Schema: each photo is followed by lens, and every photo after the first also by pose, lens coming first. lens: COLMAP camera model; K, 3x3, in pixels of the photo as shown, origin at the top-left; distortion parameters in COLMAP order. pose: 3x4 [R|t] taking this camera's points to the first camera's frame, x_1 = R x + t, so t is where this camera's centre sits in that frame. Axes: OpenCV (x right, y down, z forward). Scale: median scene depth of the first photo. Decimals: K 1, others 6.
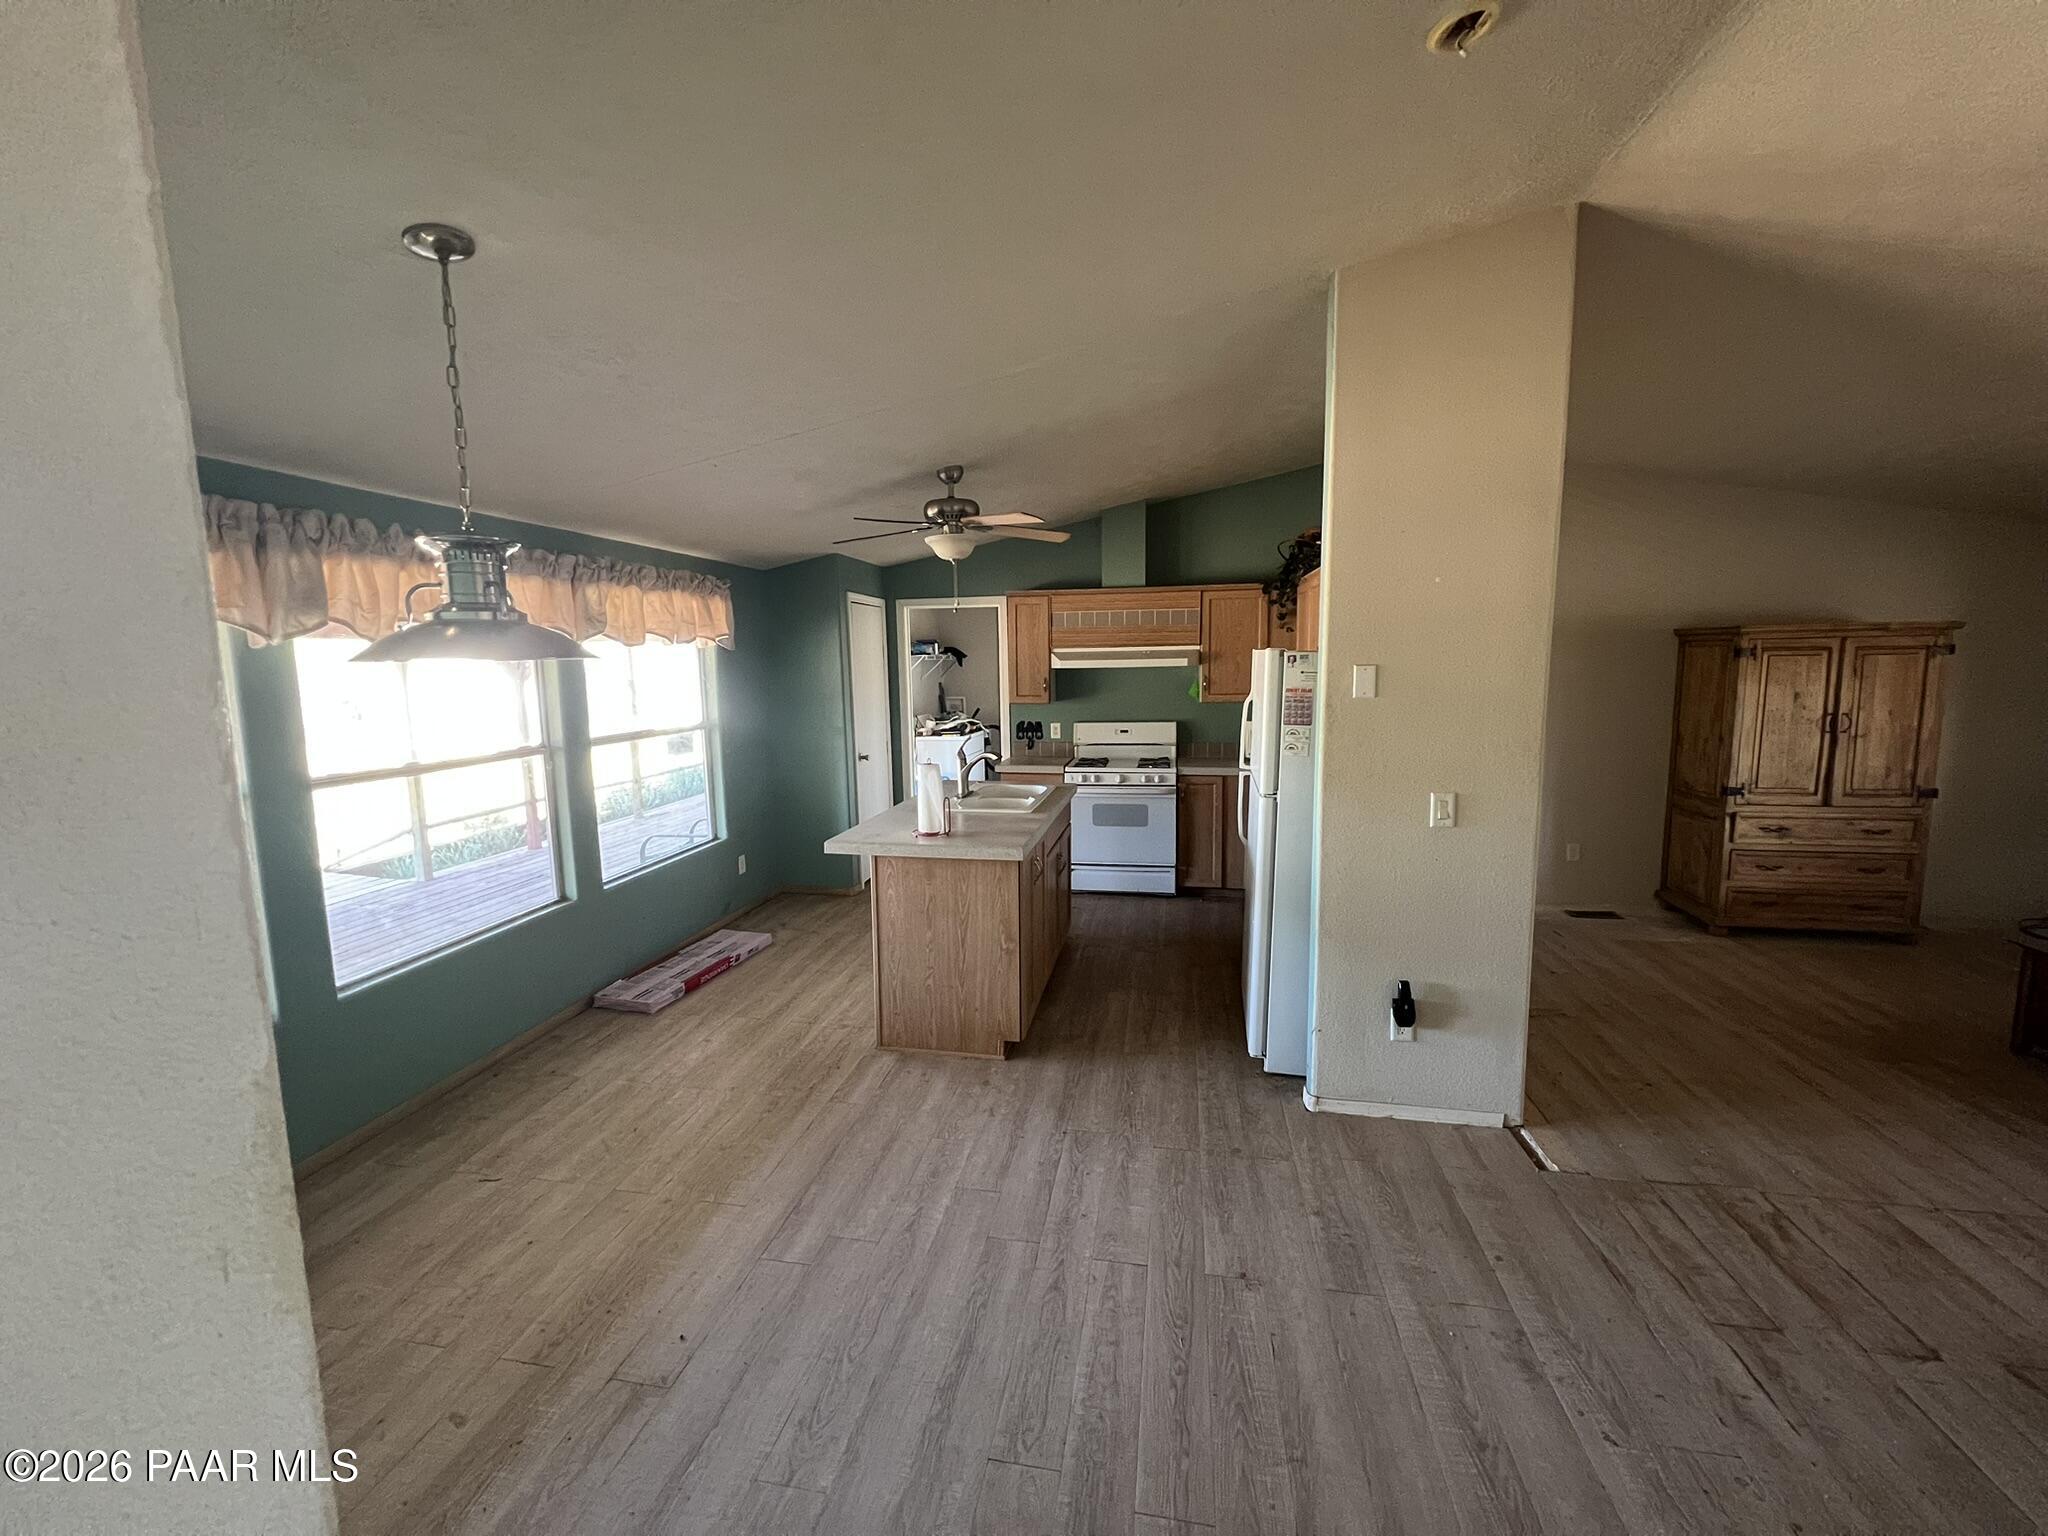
lens RADIAL K [[819.0, 0, 1022.0], [0, 819.0, 757.0], [0, 0, 1]] dist [-0.000544, 0.000366]
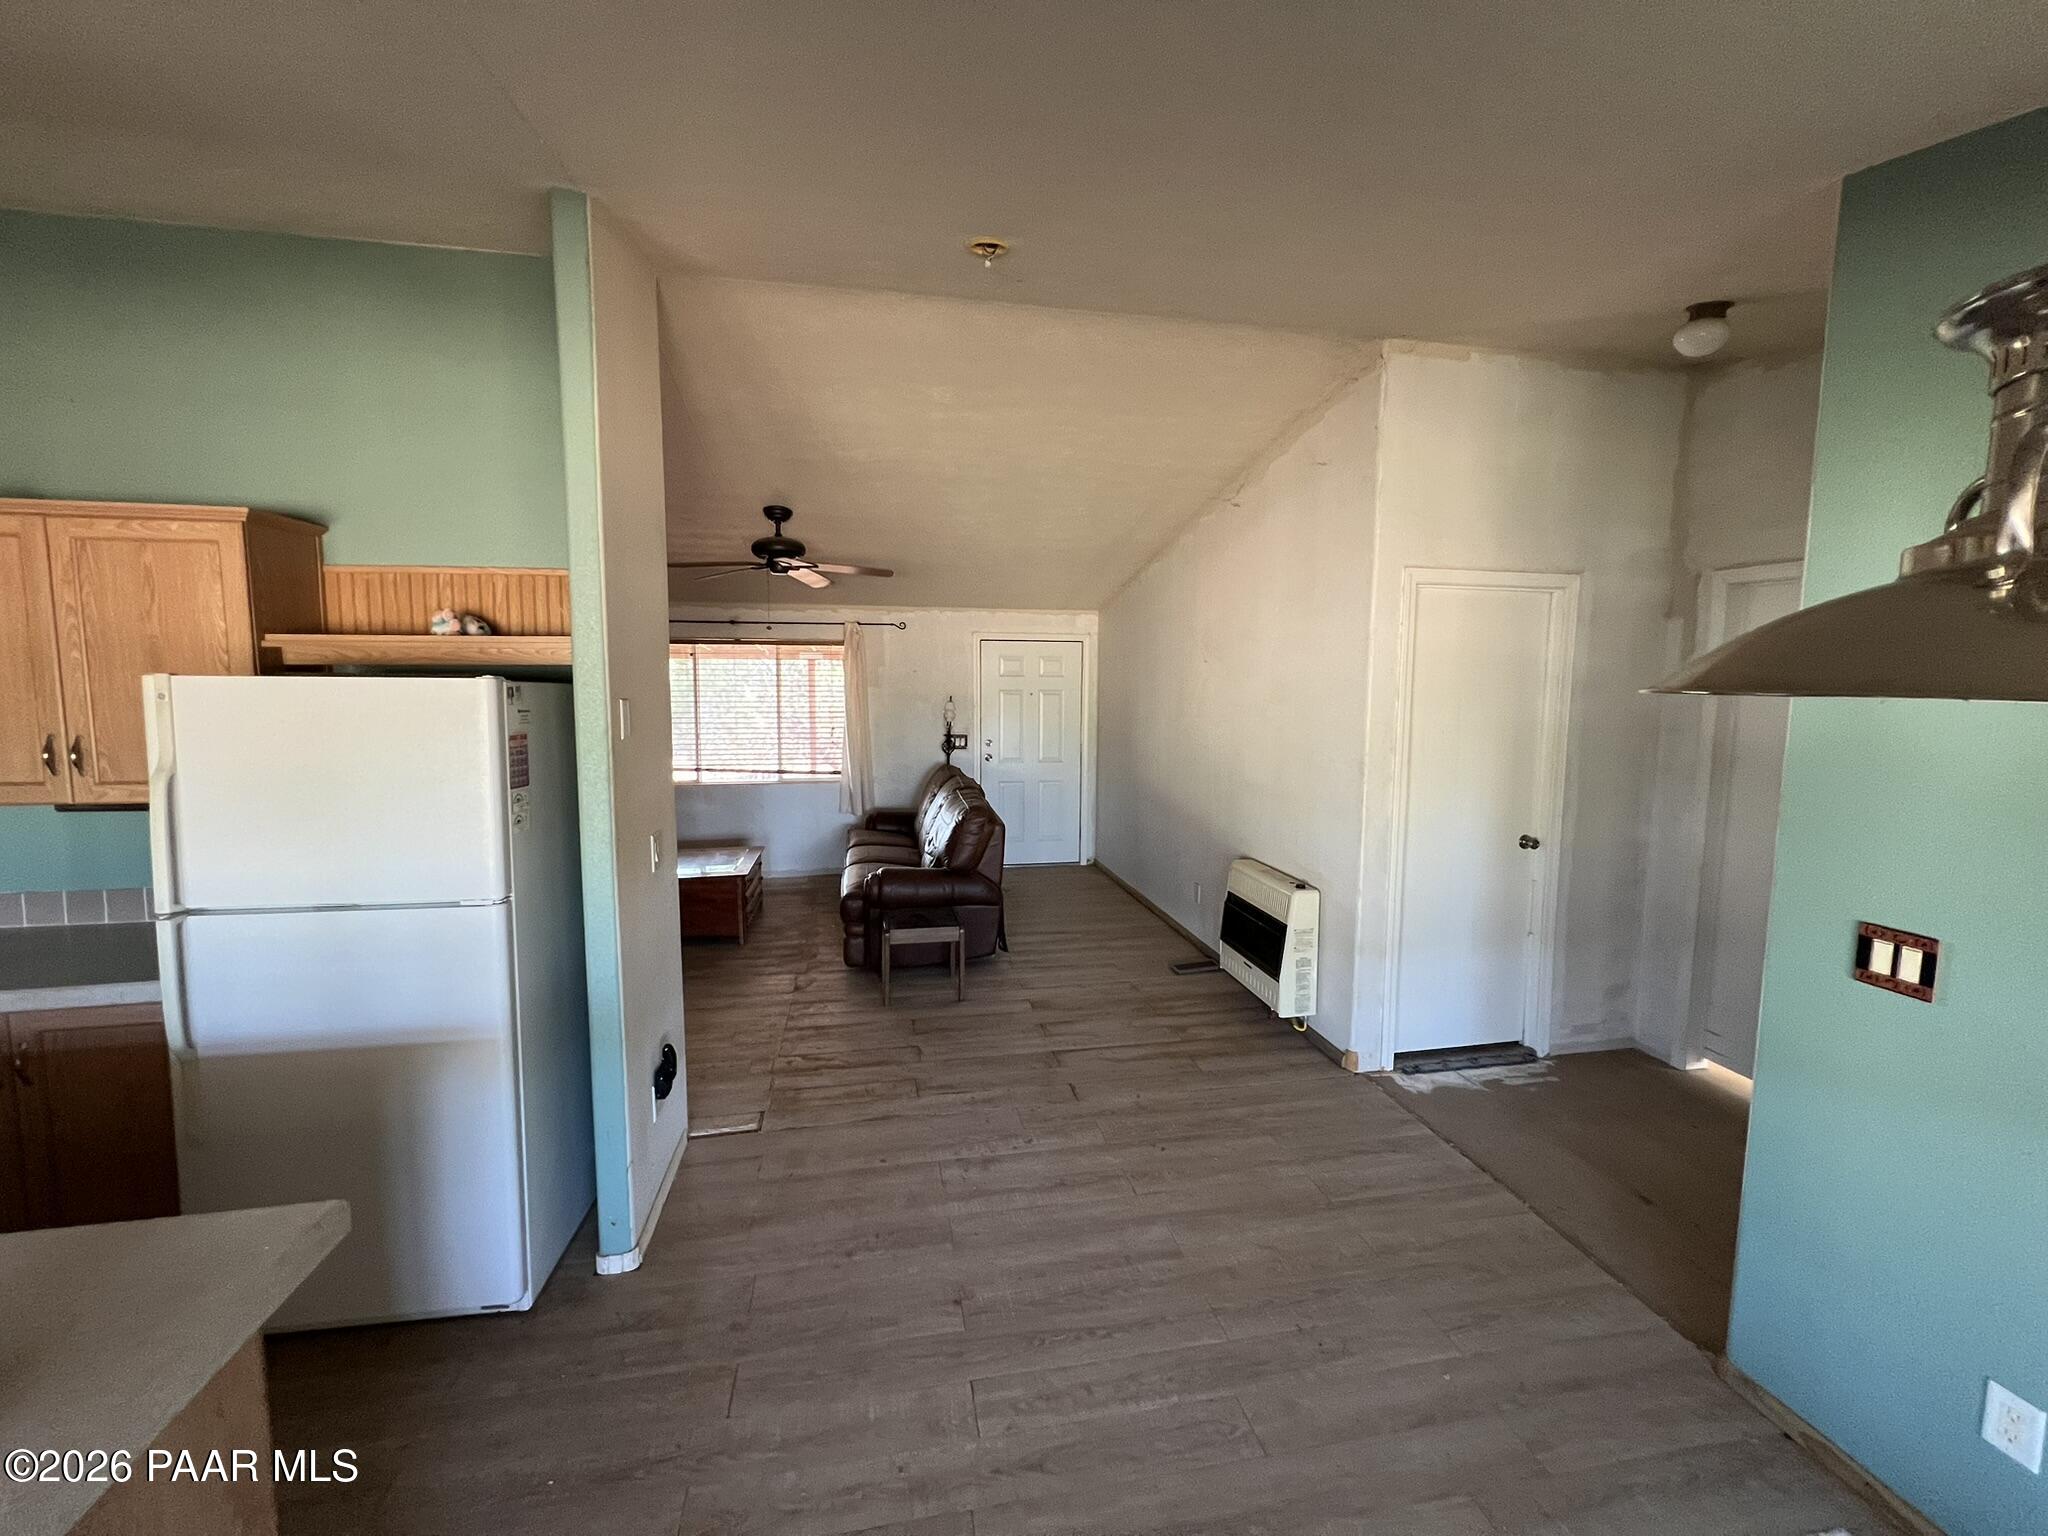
lens RADIAL K [[819.0, 0, 1016.9], [0, 819.0, 758.5], [0, 0, 1]] dist [-0.000544, 0.000366]
pose [[-0.363262, -0.077354, 0.928470, -0.317649], [0.111699, 0.985744, 0.125827, -0.071763], [-0.924967, 0.149418, -0.349443, 0.586686]]
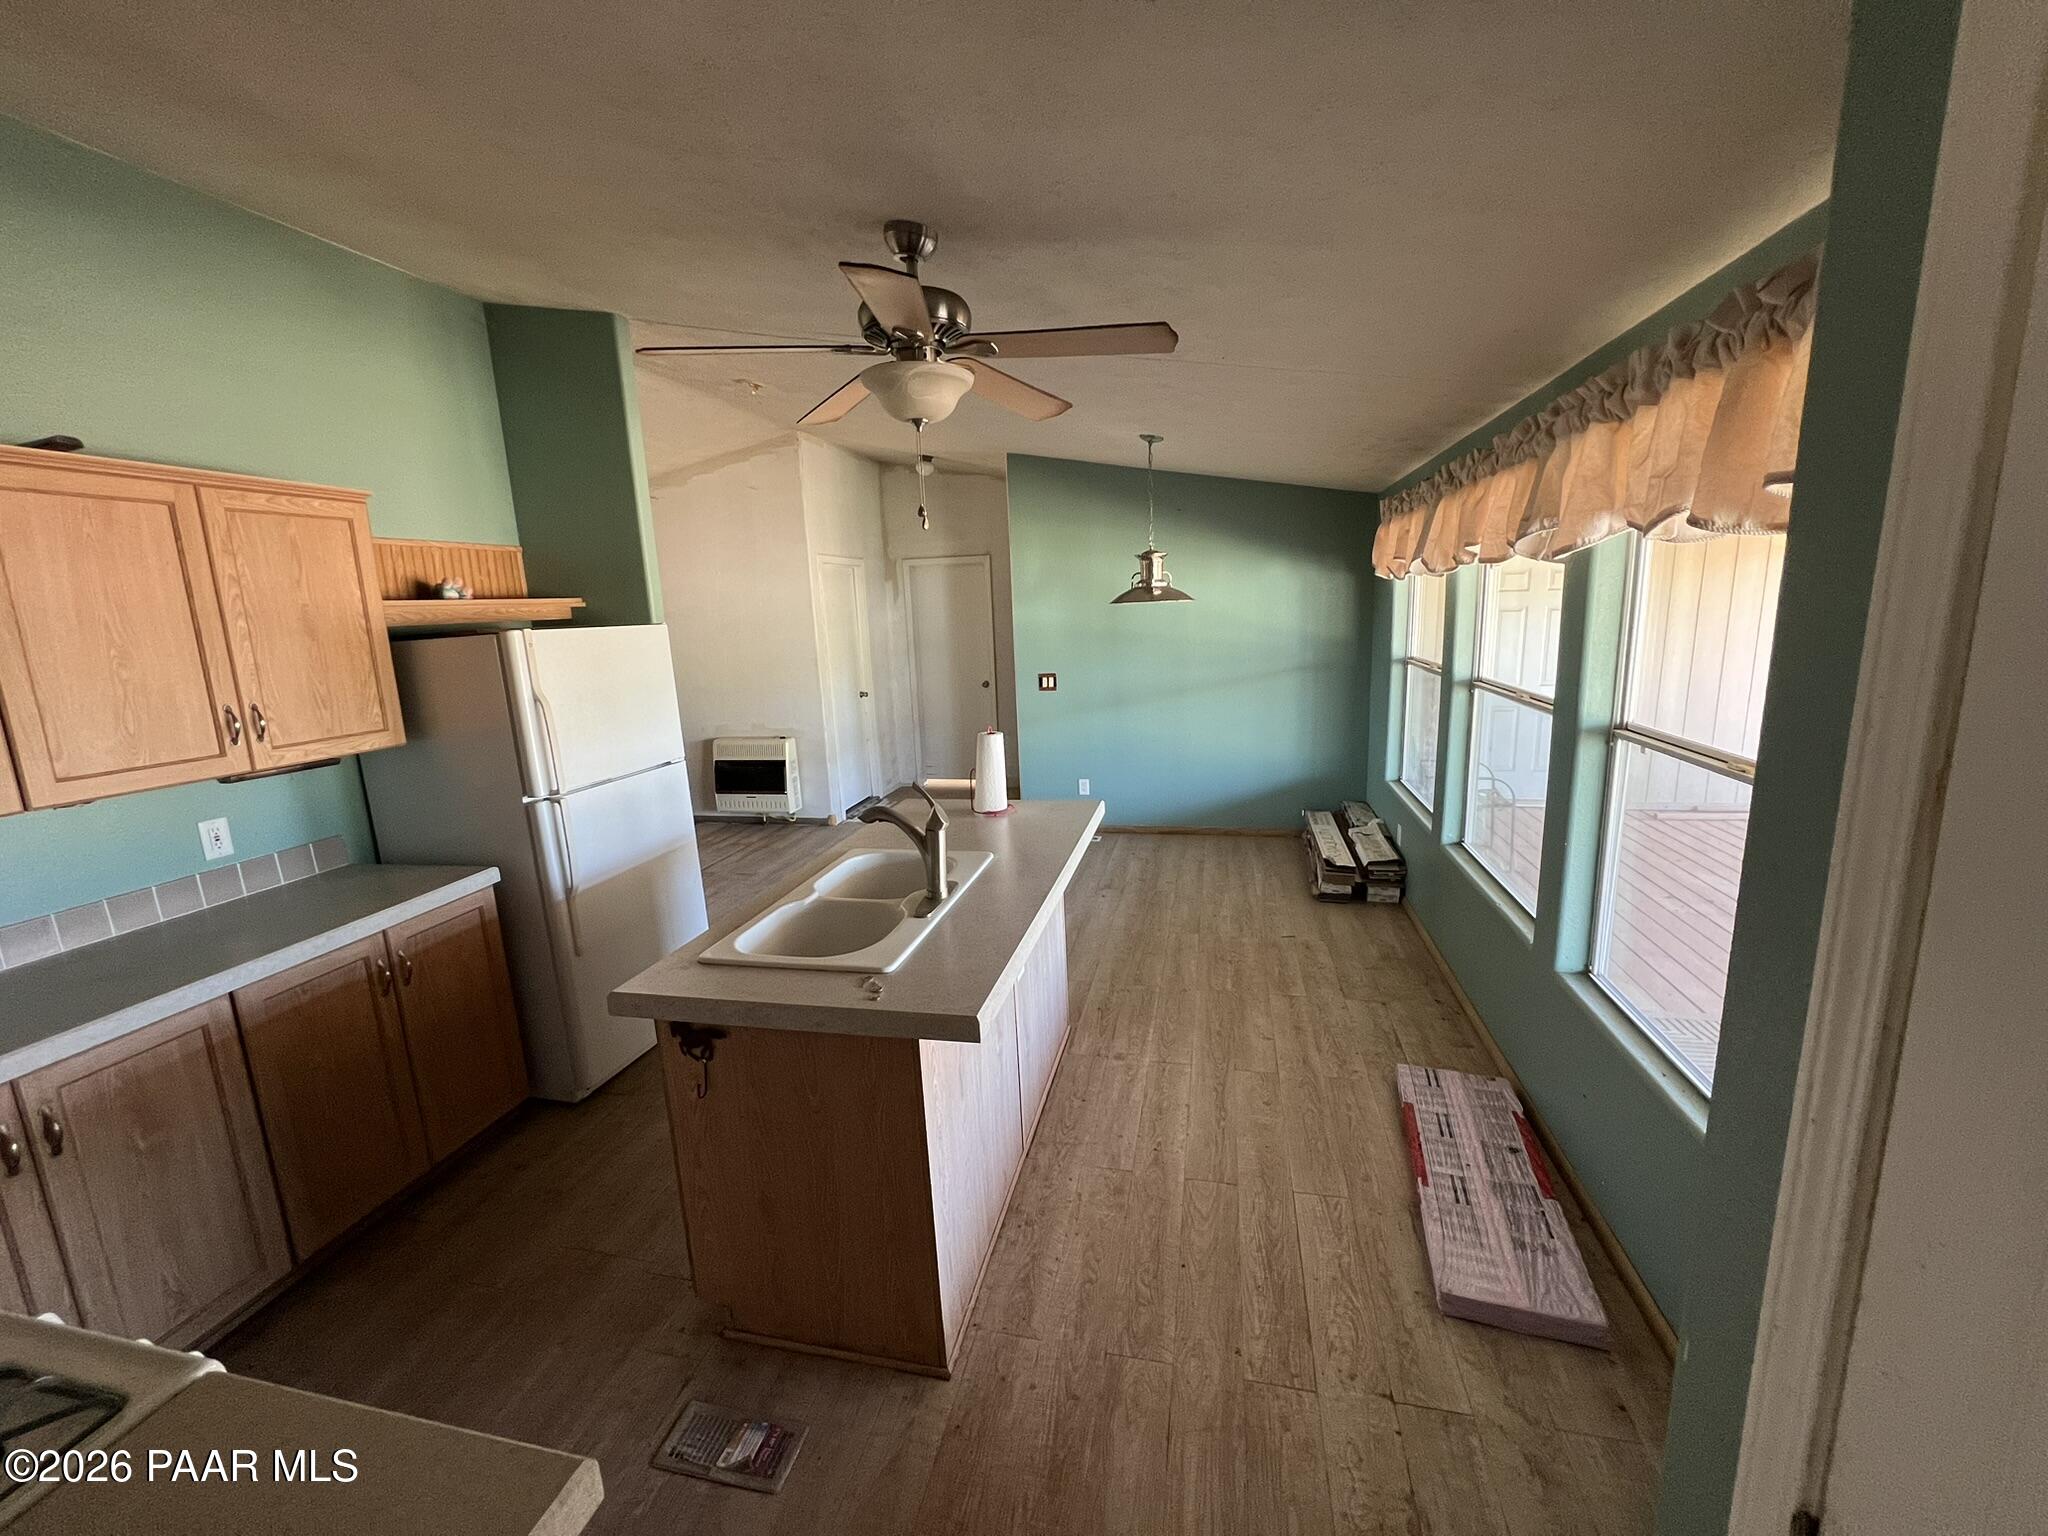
lens RADIAL K [[819.0, 0, 1019.5], [0, 819.0, 761.3], [0, 0, 1]] dist [-0.000544, 0.000366]
pose [[-0.997020, 0.048685, 0.059848, -0.152100], [0.064607, 0.950859, 0.302809, -0.177822], [-0.042165, 0.305773, -0.951170, 1.429637]]
